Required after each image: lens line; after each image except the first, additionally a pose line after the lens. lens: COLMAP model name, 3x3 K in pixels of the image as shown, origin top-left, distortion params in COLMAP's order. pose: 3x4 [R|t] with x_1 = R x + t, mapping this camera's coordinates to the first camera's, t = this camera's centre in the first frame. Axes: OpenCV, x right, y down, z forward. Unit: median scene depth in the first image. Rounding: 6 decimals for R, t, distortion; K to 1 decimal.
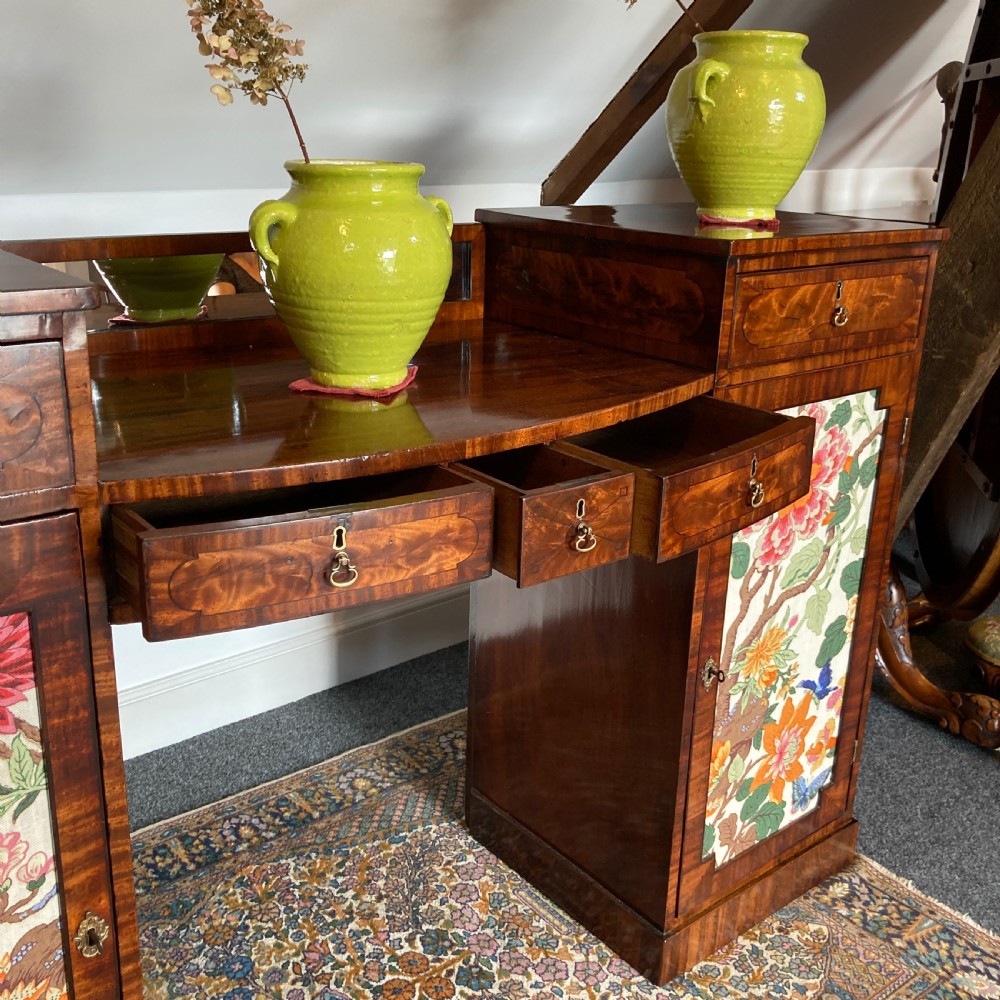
lens RADIAL K [[1097.7, 0, 493.9], [0, 1097.7, 491.6], [0, 0, 1]] dist [0.006678, 0.000000]
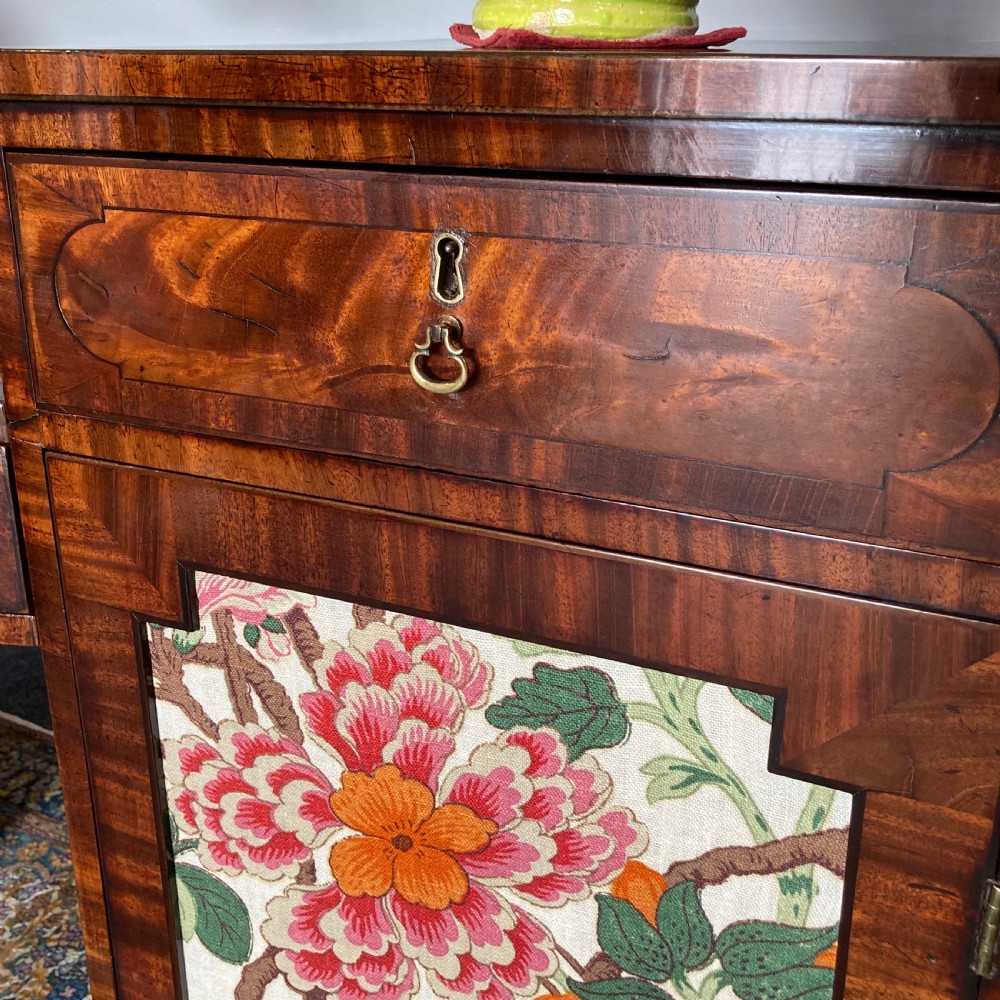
lens RADIAL K [[1099.2, 0, 513.0], [0, 1099.2, 396.6], [0, 0, 1]] dist [0.022961, 0.000000]
pose [[0.481155, 0.245355, -0.841600, 0.503386], [-0.269317, 0.954979, 0.124436, -0.169829], [0.834241, 0.166784, 0.525571, 0.775422]]
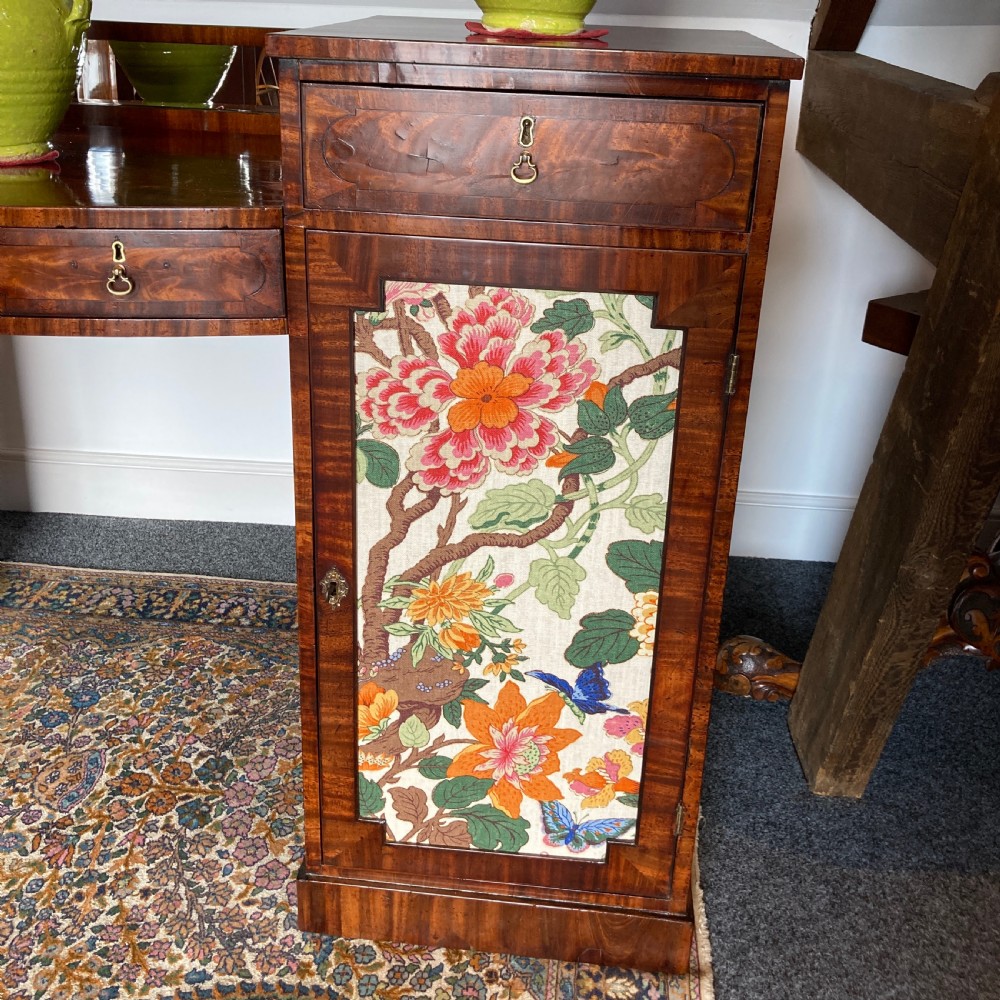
lens RADIAL K [[1099.2, 0, 486.2], [0, 1099.2, 399.0], [0, 0, 1]] dist [0.022961, 0.000000]
pose [[0.707094, 0.251286, -0.660964, 0.715338], [-0.237925, 0.964774, 0.112258, -0.080847], [0.665890, 0.077883, 0.741974, 0.420404]]
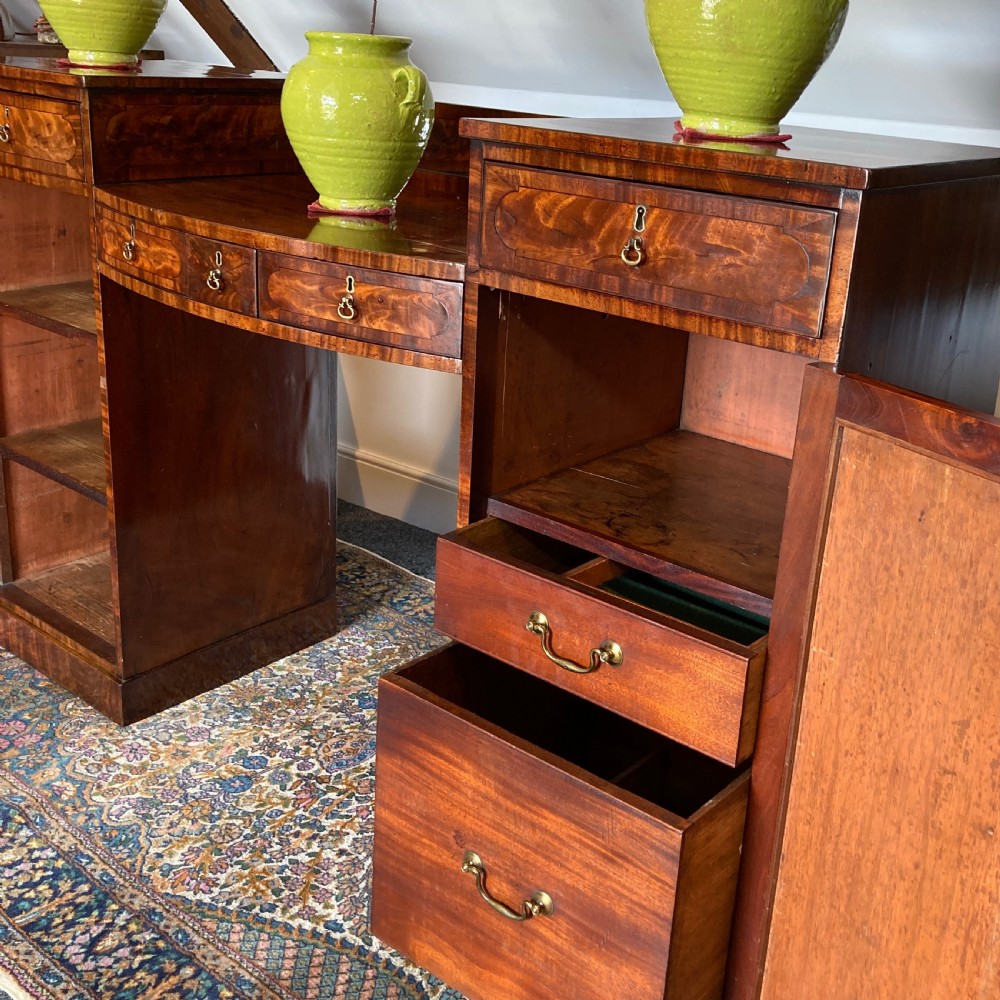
lens RADIAL K [[1224.5, 0, 545.7], [0, 1224.5, 440.8], [0, 0, 1]] dist [0.025550, 0.000000]
pose [[0.213672, 0.291820, -0.932301, 1.010708], [-0.361550, 0.910199, 0.202039, -0.169508], [0.907538, 0.293904, 0.299991, 0.650704]]
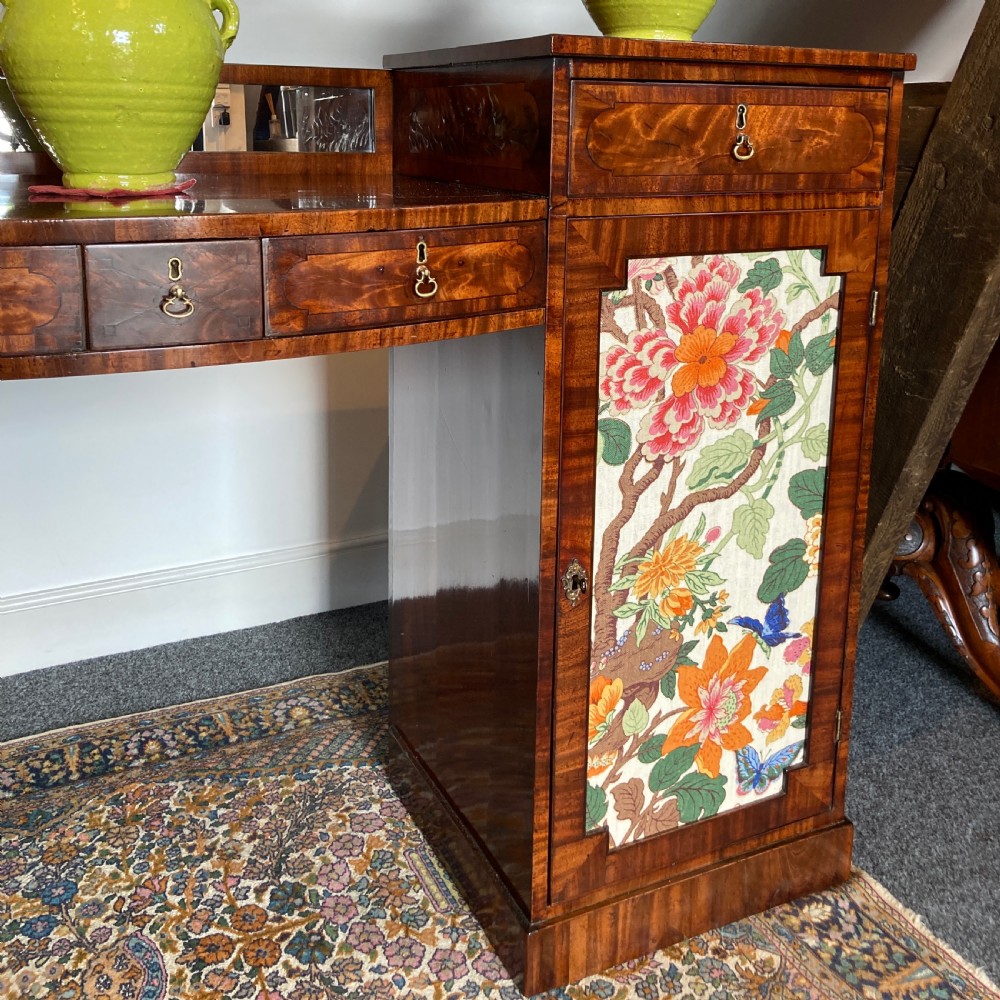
lens RADIAL K [[1099.6, 0, 498.7], [0, 1099.6, 326.1], [0, 0, 1]] dist [0.015548, 0.000000]
pose [[0.973387, 0.031860, -0.226944, 0.293075], [-0.062946, 0.989370, -0.131089, 0.081567], [0.220355, 0.141886, 0.965045, 0.166163]]
